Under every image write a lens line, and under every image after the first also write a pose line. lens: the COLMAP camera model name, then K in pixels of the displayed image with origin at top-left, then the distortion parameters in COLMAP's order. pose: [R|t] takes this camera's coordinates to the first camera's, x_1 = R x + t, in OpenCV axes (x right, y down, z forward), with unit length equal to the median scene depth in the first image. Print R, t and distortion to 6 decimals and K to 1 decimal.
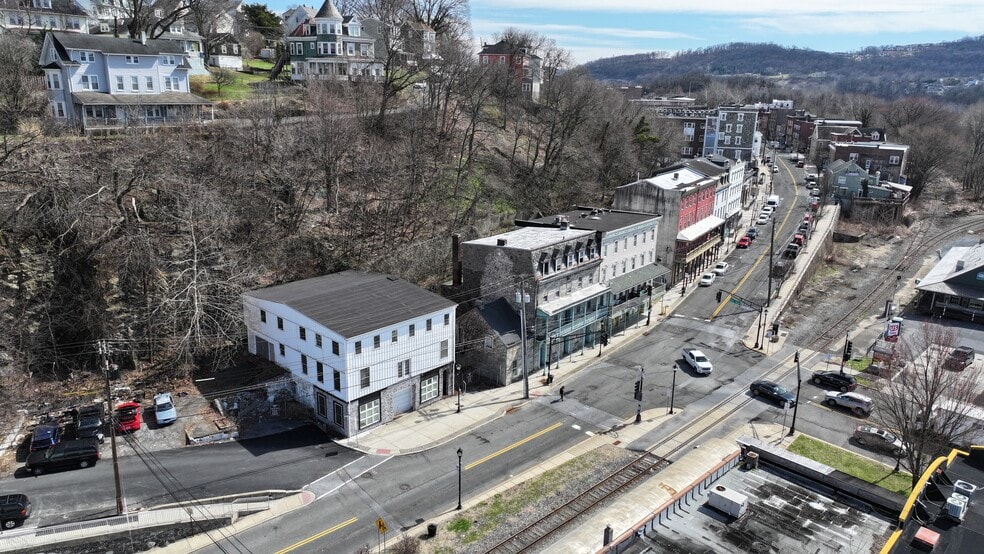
lens RADIAL K [[694.9, 0, 494.6], [0, 694.9, 274.6], [0, 0, 1]] dist [0.001540, 0.016968]
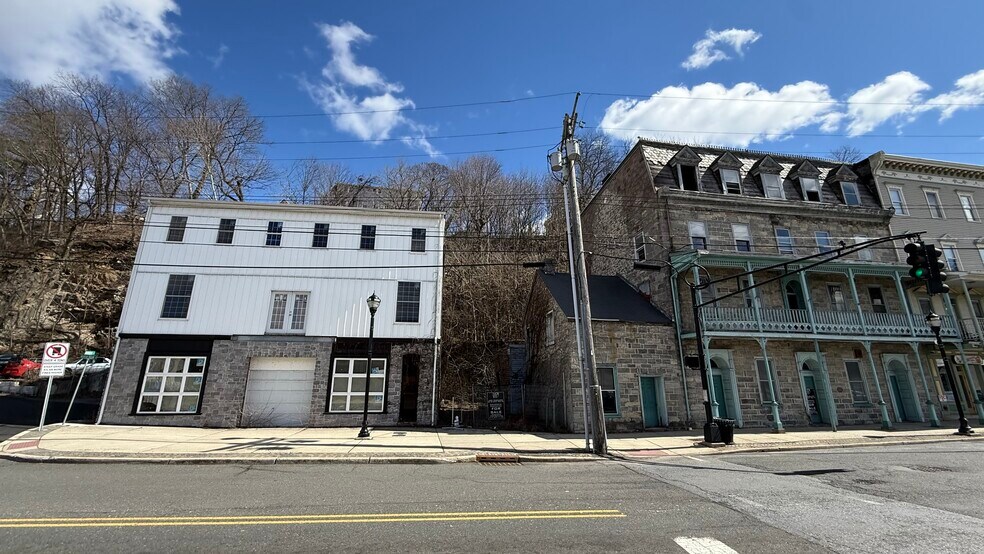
lens RADIAL K [[390.1, 0, 491.0], [0, 390.1, 276.6], [0, 0, 1]] dist [-0.002248, 0.000486]
pose [[0.757141, -0.192605, -0.624213, 0.124465], [-0.163300, 0.869405, -0.466335, 0.189277], [0.632512, 0.455015, 0.626809, 0.800235]]
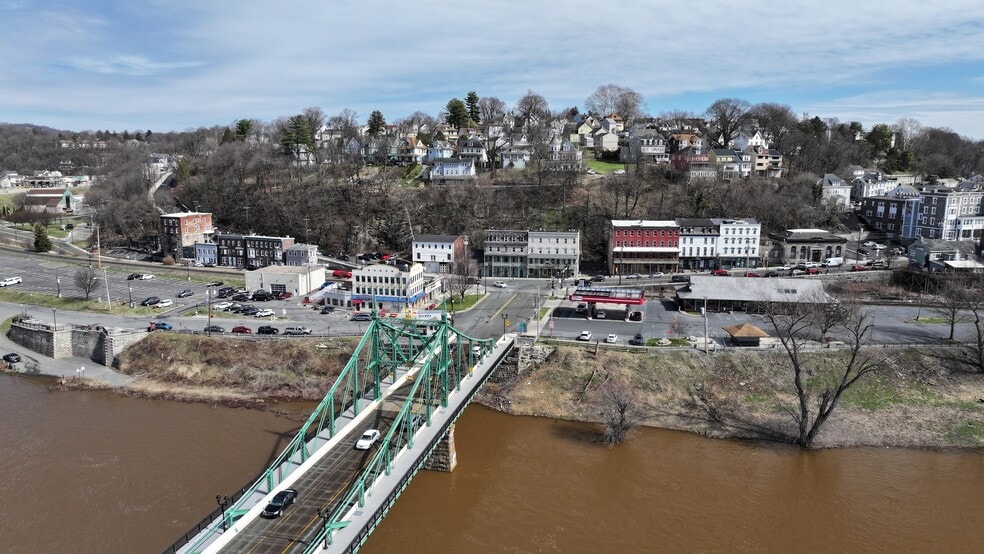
lens RADIAL K [[694.9, 0, 496.9], [0, 694.9, 279.8], [0, 0, 1]] dist [0.001540, 0.016968]
pose [[0.521145, 0.136631, -0.842461, 2.470846], [-0.224006, 0.974394, 0.019458, 0.091871], [0.823547, 0.178576, 0.538406, -0.441829]]
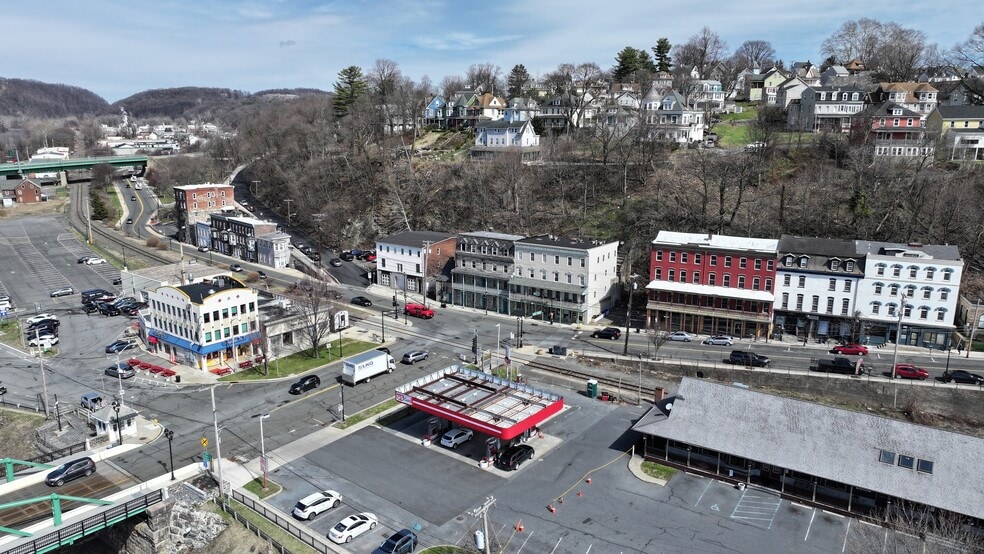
lens RADIAL K [[694.9, 0, 496.9], [0, 694.9, 277.8], [0, 0, 1]] dist [0.001540, 0.016968]
pose [[0.127038, 0.202442, -0.971019, 1.831900], [-0.272226, 0.948477, 0.162127, -0.246823], [0.953810, 0.243740, 0.175602, 0.802788]]
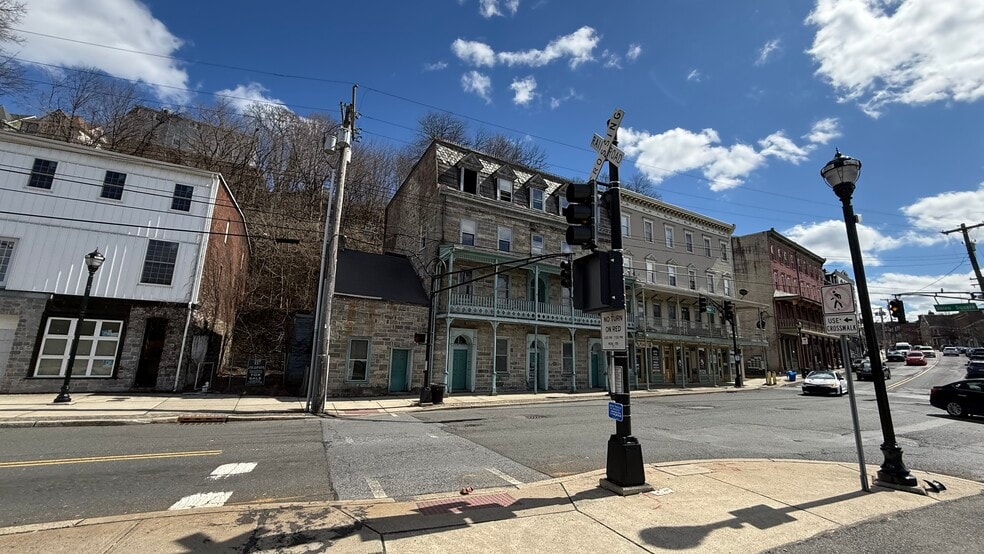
lens RADIAL K [[390.1, 0, 491.2], [0, 390.1, 276.3], [0, 0, 1]] dist [-0.002248, 0.000486]
pose [[0.935798, -0.066812, -0.346148, 0.188580], [-0.103226, 0.886913, -0.450255, 0.187610], [0.337085, 0.457080, 0.823075, 0.808865]]
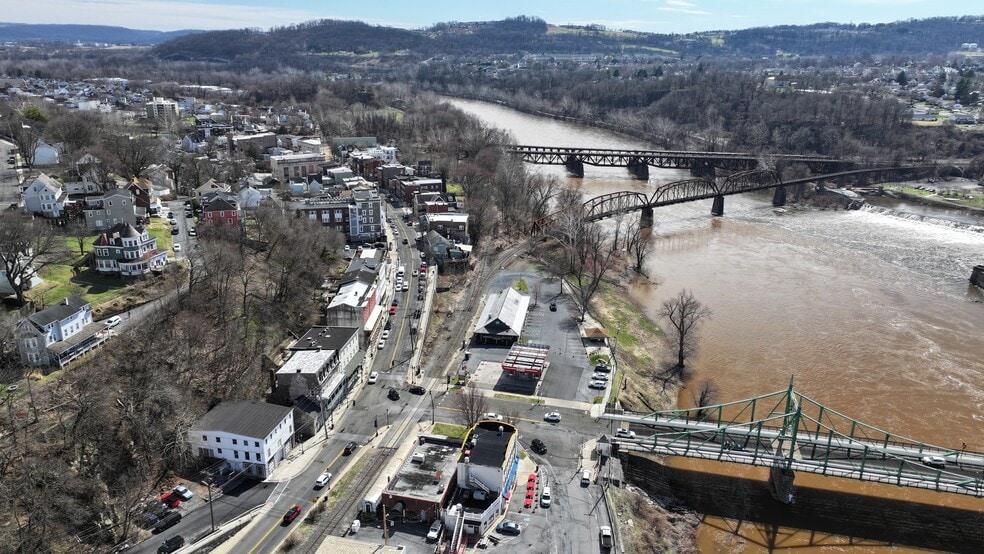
lens RADIAL K [[694.9, 0, 496.3], [0, 694.9, 273.0], [0, 0, 1]] dist [0.001540, 0.016968]
pose [[0.853239, -0.174291, 0.491535, -0.488668], [0.146931, 0.984661, 0.094093, -0.472436], [-0.500395, -0.008062, 0.865760, -1.207367]]
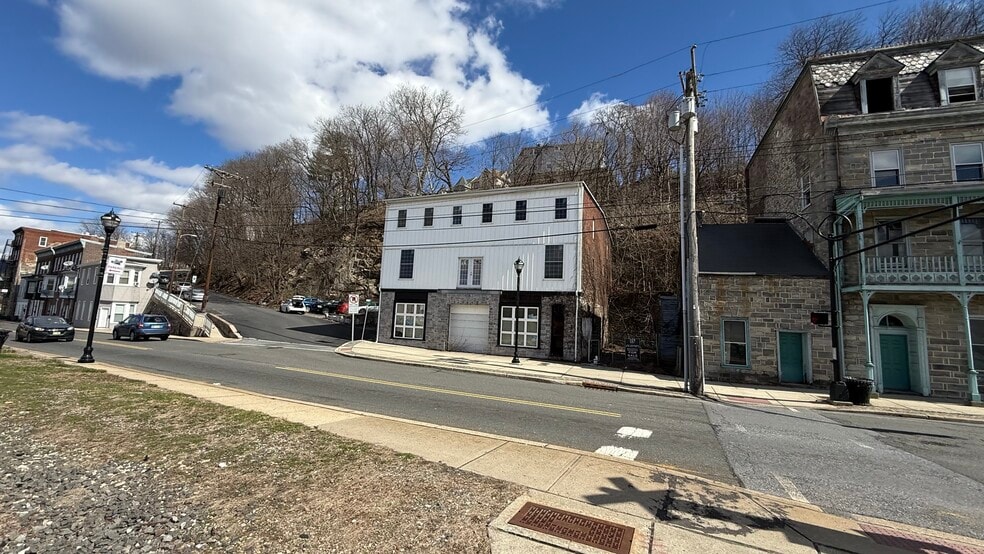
lens RADIAL K [[390.1, 0, 490.4], [0, 390.1, 276.1], [0, 0, 1]] dist [-0.002248, 0.000486]
pose [[0.338286, -0.118899, -0.933502, 0.187456], [-0.296691, 0.927918, -0.225704, 0.188842], [0.893049, 0.353314, 0.278626, 0.806034]]
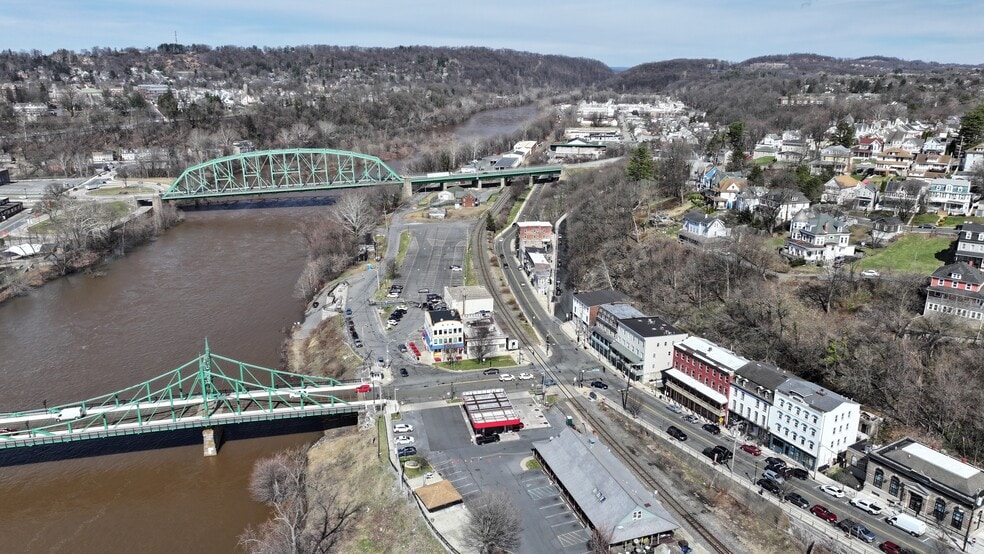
lens RADIAL K [[694.9, 0, 491.0], [0, 694.9, 278.5], [0, 0, 1]] dist [0.001540, 0.016968]
pose [[-0.526721, 0.219404, -0.821235, 2.573046], [-0.244041, 0.886413, 0.393340, -1.131957], [0.814254, 0.407595, -0.413348, 1.755288]]
